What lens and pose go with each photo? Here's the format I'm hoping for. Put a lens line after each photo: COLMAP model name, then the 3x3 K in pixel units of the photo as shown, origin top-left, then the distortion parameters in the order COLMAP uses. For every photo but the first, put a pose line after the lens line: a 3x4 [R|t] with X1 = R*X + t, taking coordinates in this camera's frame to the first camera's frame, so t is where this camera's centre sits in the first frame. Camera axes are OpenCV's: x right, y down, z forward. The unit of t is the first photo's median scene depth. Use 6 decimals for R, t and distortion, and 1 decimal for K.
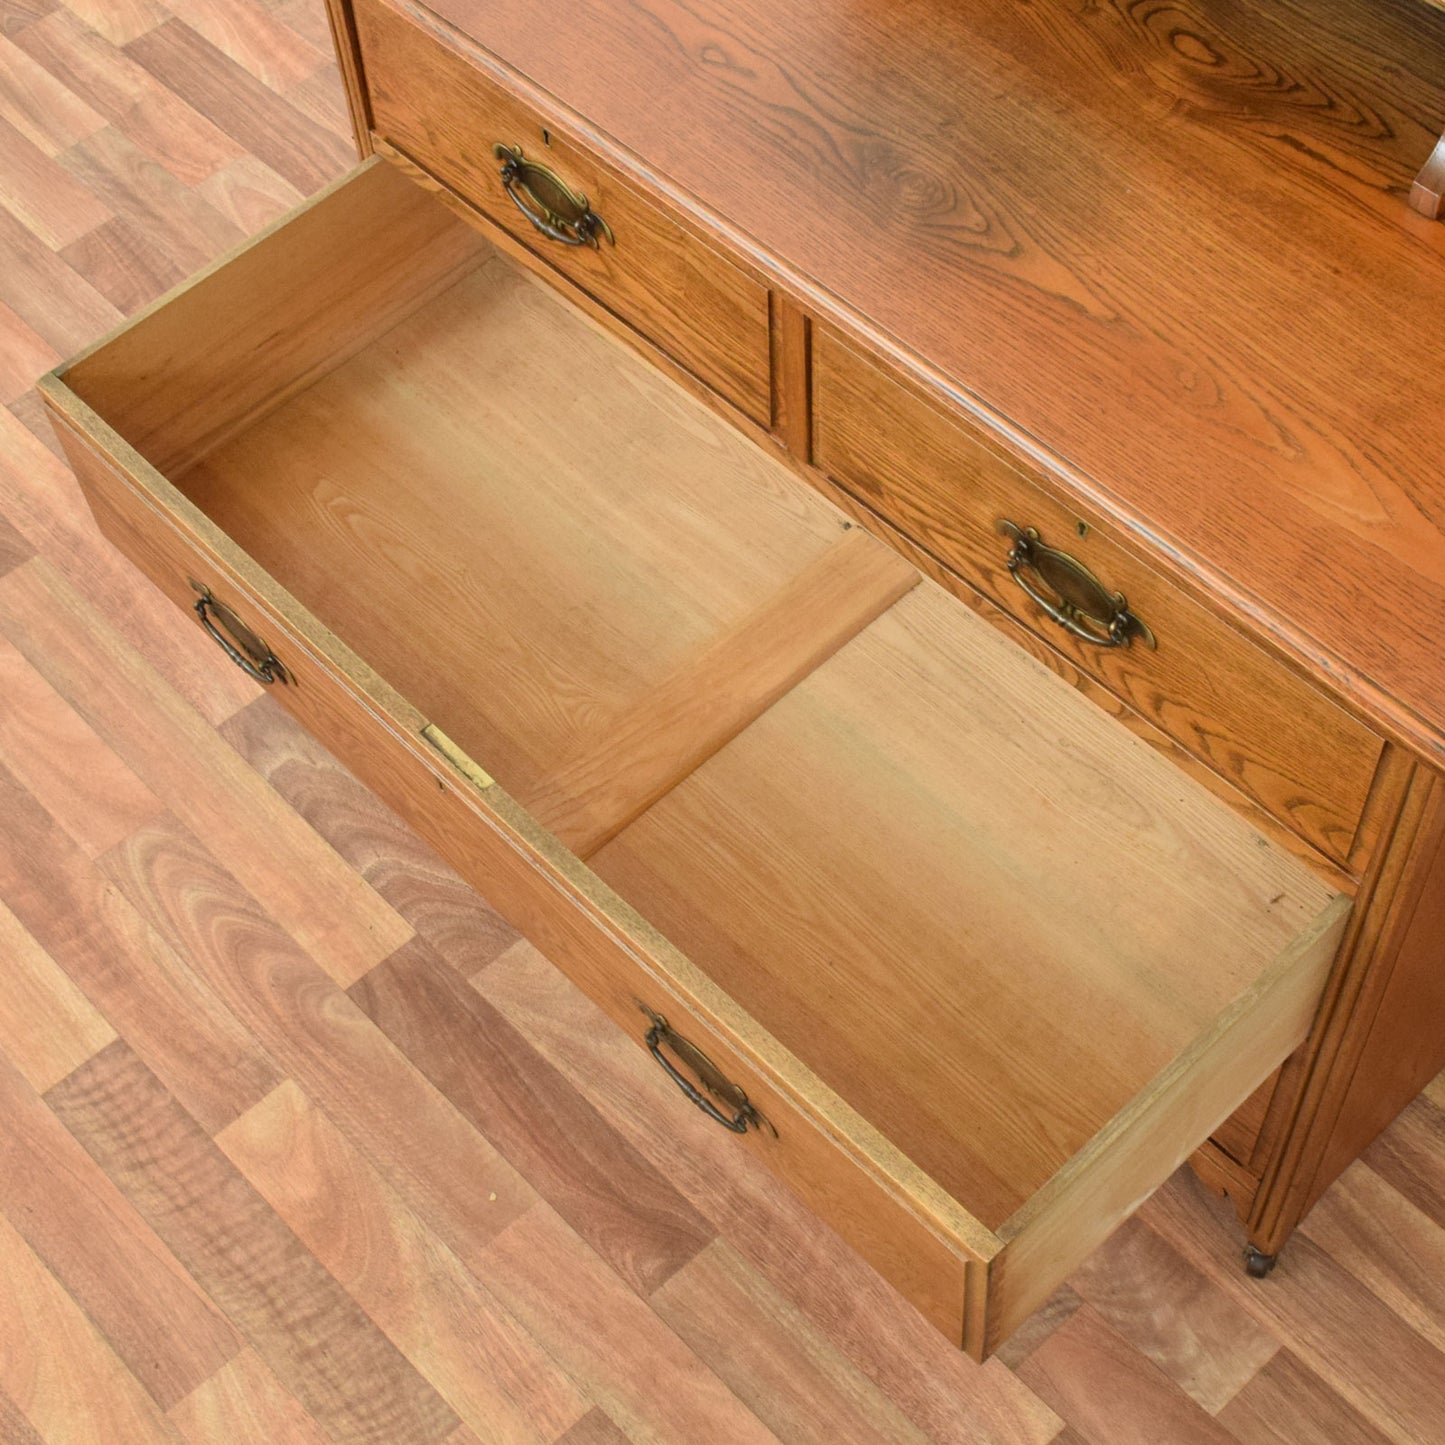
lens RADIAL K [[2336.6, 0, 755.2], [0, 2336.6, 772.1], [0, 0, 1]] dist [-0.102311, 0.017407]
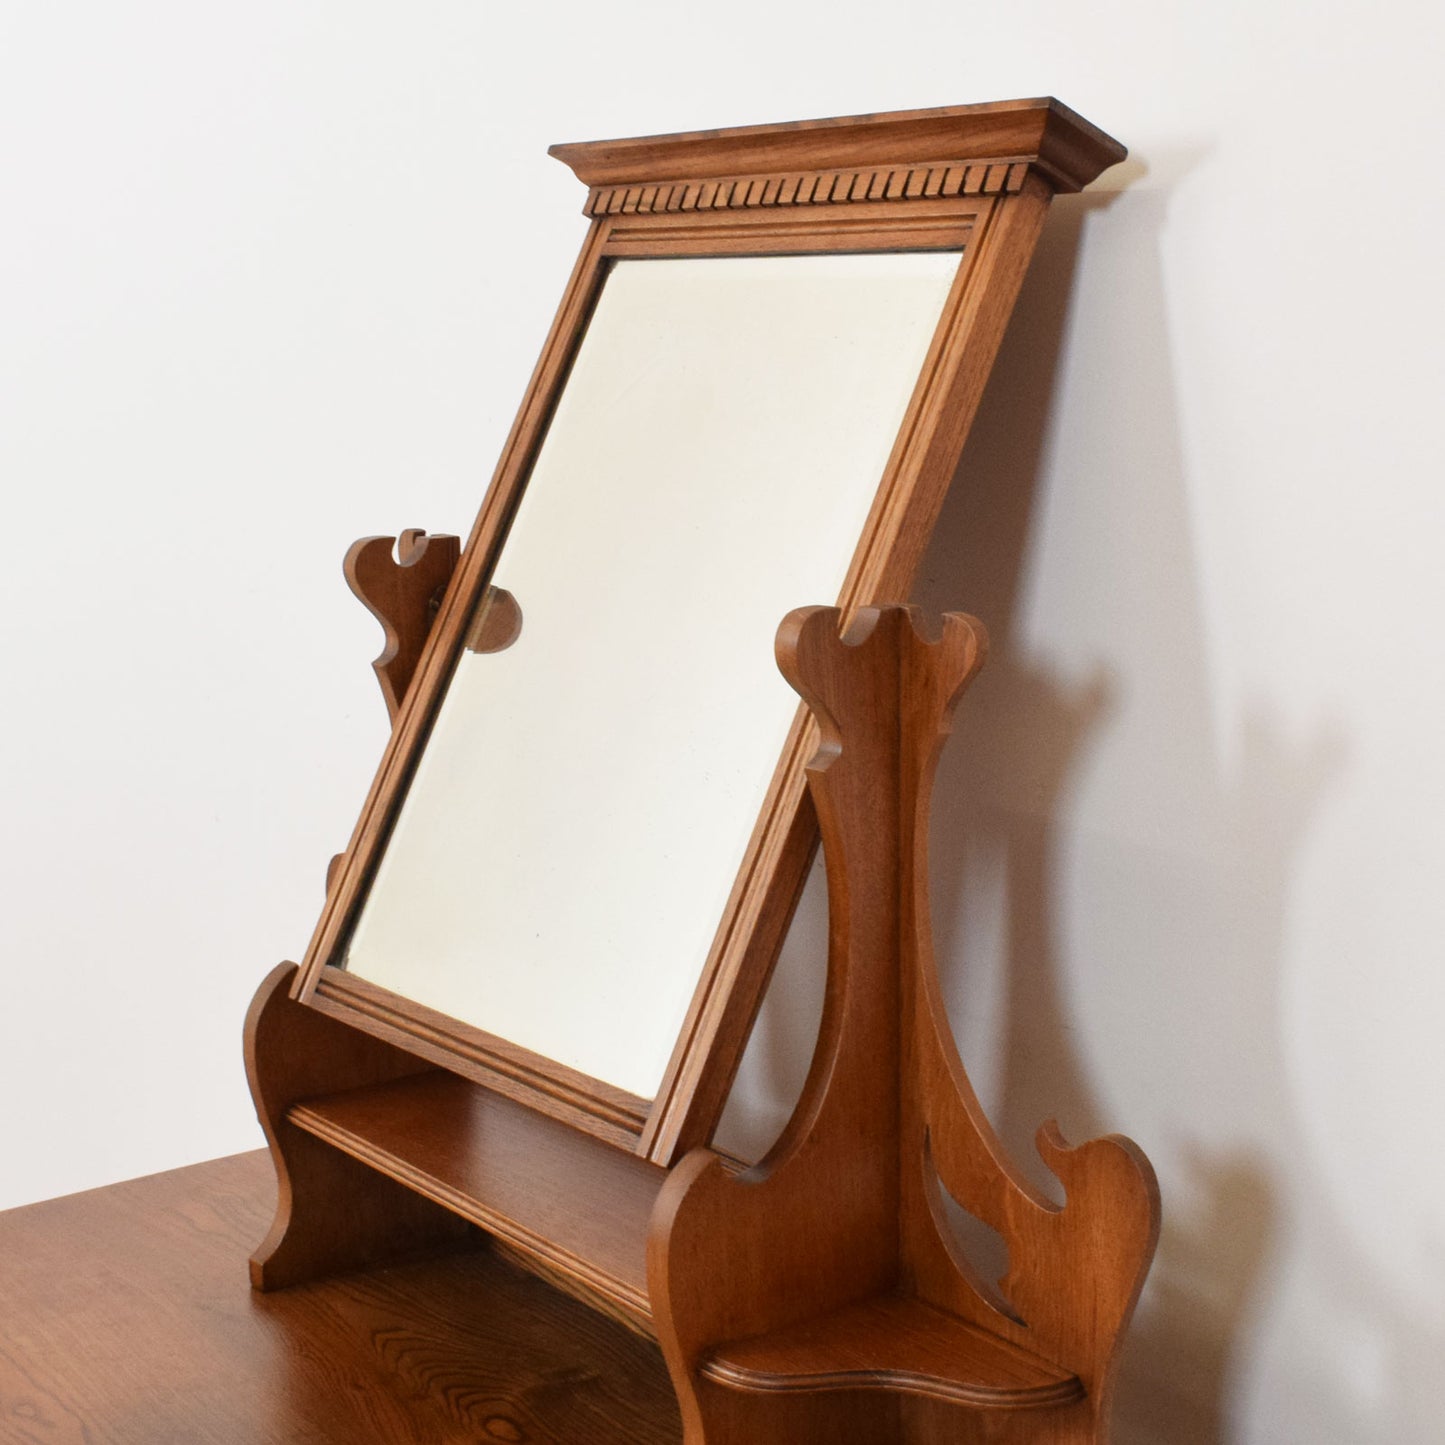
lens RADIAL K [[2555.4, 0, 765.4], [0, 2555.4, 654.8], [0, 0, 1]] dist [0.013787, -0.130797]
pose [[0.994691, 0.034329, -0.097010, 0.368592], [-0.094170, 0.683756, -0.723609, 0.214510], [0.041490, 0.728903, 0.683359, 0.035282]]
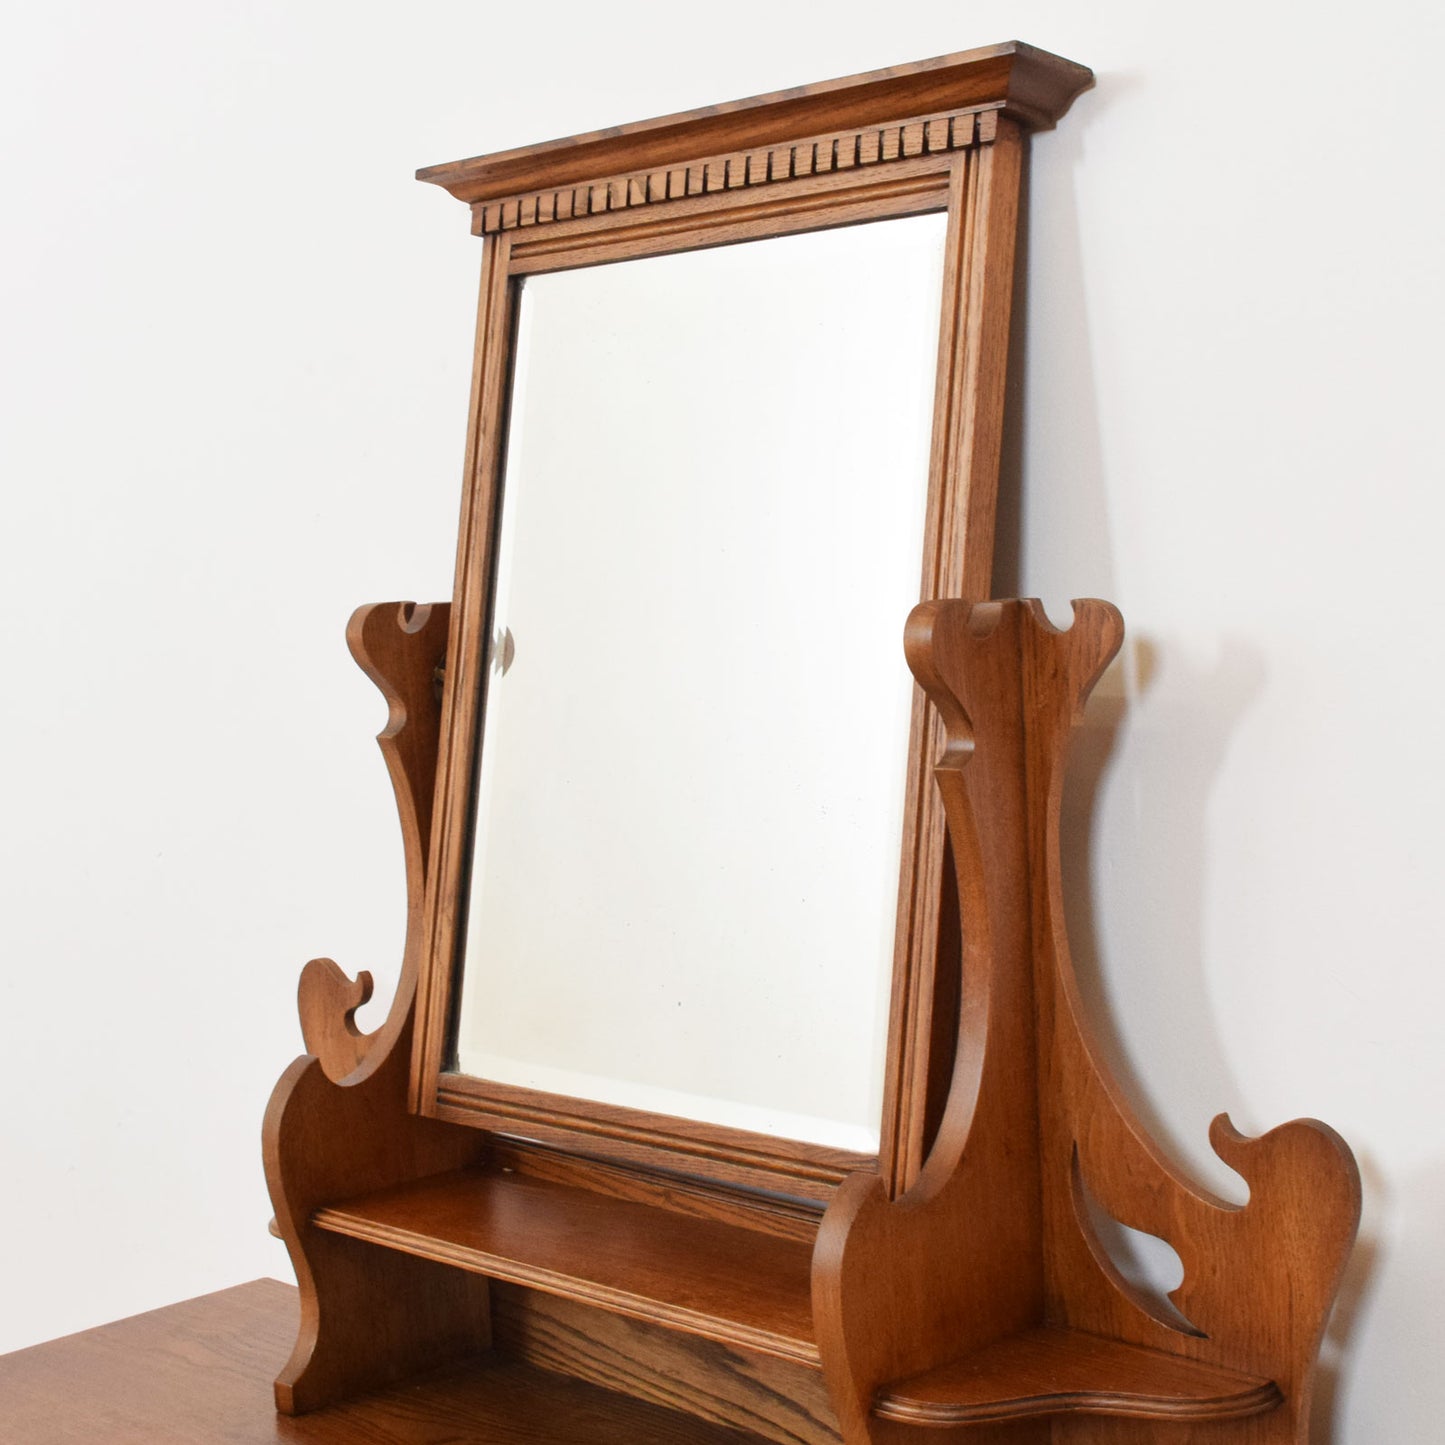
lens RADIAL K [[2566.2, 0, 690.0], [0, 2566.2, 640.3], [0, 0, 1]] dist [-0.029730, -0.017623]
pose [[0.999733, -0.019665, 0.012151, 0.202332], [0.021630, 0.610342, -0.791843, 0.250338], [0.008156, 0.791894, 0.610604, 0.113412]]
